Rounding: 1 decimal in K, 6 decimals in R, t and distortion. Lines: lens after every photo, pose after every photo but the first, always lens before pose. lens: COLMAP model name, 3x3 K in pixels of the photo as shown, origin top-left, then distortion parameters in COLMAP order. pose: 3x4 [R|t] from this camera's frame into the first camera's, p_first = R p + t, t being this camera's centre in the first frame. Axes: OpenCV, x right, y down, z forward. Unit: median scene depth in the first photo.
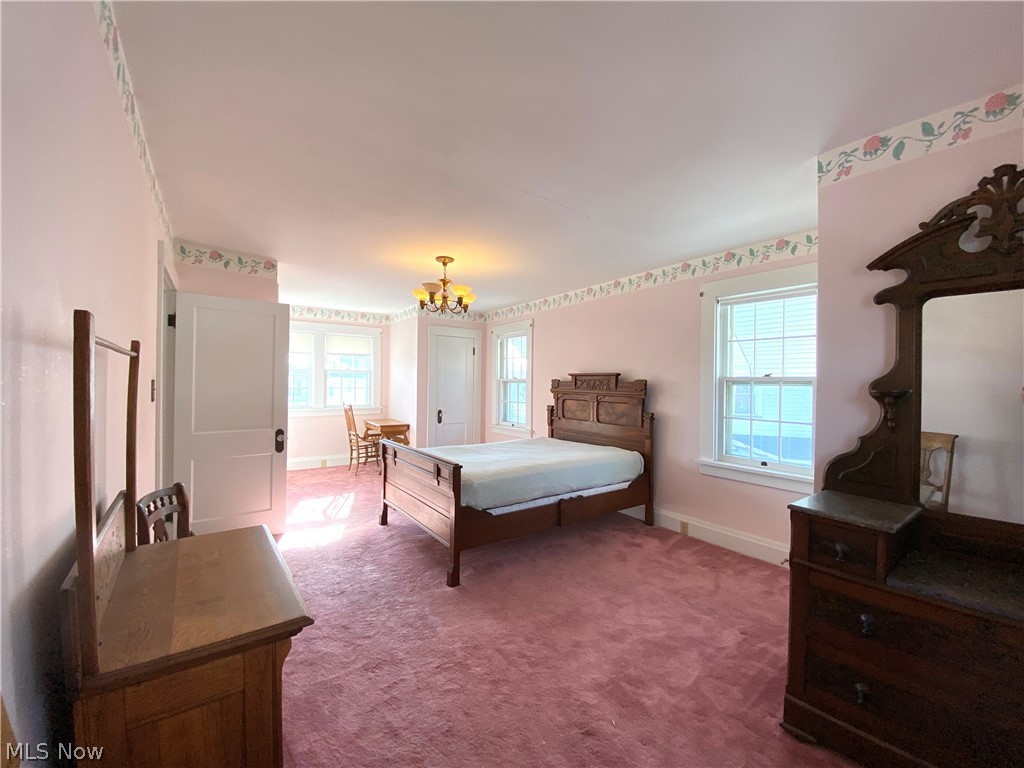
lens RADIAL K [[419.0, 0, 512.0], [0, 419.0, 384.0], [0, 0, 1]] dist [-0.003552, -0.000540]
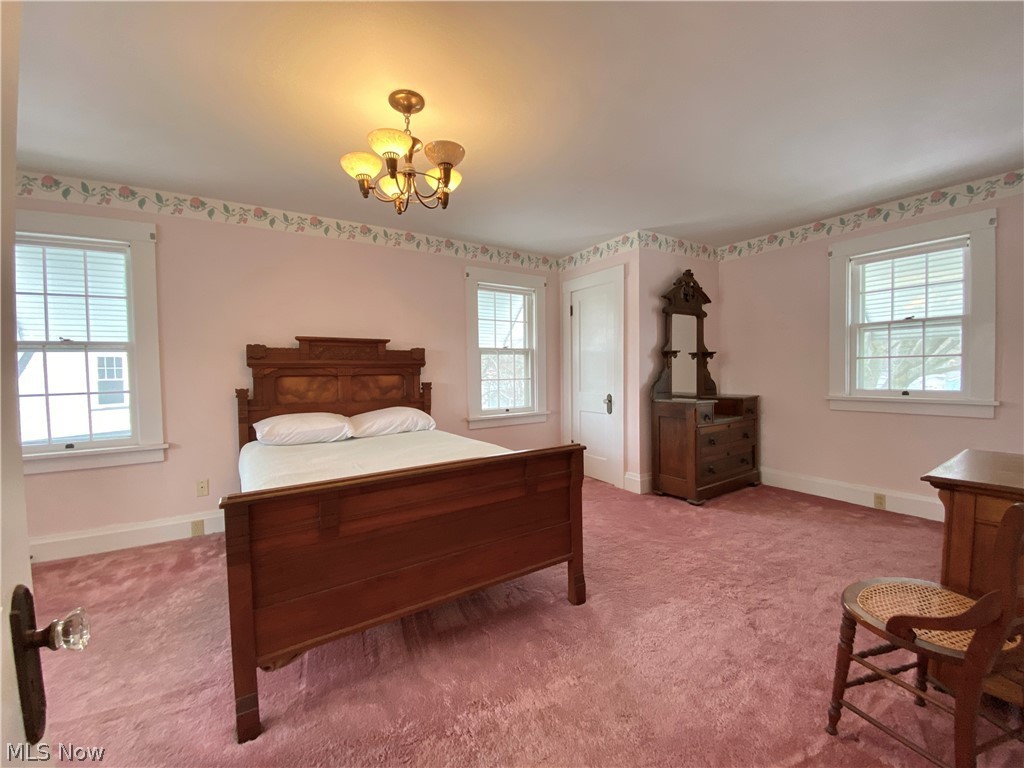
lens RADIAL K [[419.0, 0, 512.0], [0, 419.0, 384.0], [0, 0, 1]] dist [-0.003552, -0.000540]
pose [[0.033194, -0.057736, 0.997780, -0.604444], [0.008109, 0.998313, 0.057497, 0.016337], [-0.999416, 0.006182, 0.033607, 0.724112]]
